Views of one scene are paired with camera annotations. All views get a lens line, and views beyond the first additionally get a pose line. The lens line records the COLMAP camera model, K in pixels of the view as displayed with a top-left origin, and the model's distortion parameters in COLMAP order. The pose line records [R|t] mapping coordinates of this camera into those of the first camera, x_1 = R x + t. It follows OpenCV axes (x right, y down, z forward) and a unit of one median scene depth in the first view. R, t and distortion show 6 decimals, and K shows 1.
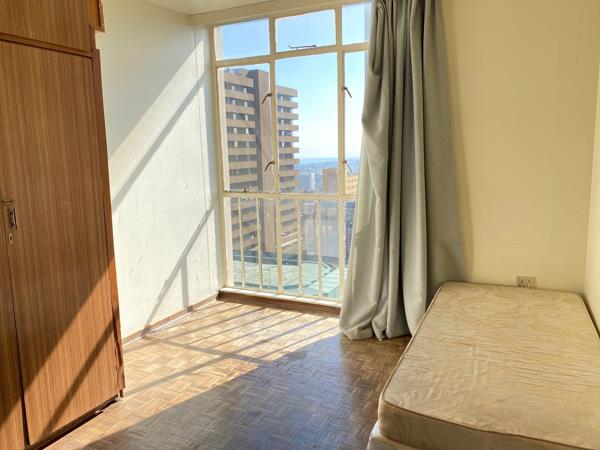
lens RADIAL K [[455.4, 0, 300.9], [0, 455.4, 222.5], [0, 0, 1]] dist [0.048454, -0.059941]
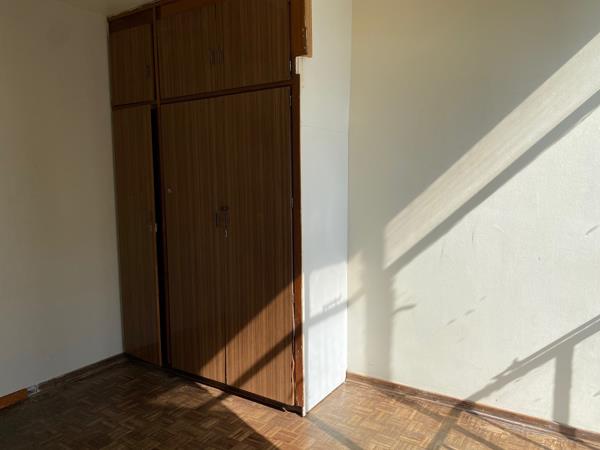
lens RADIAL K [[455.4, 0, 300.3], [0, 455.4, 227.7], [0, 0, 1]] dist [0.048454, -0.059941]
pose [[-0.113678, 0.131664, -0.984755, 0.585007], [-0.146804, 0.978074, 0.147718, -0.180923], [0.982612, 0.161358, -0.091857, 1.089542]]
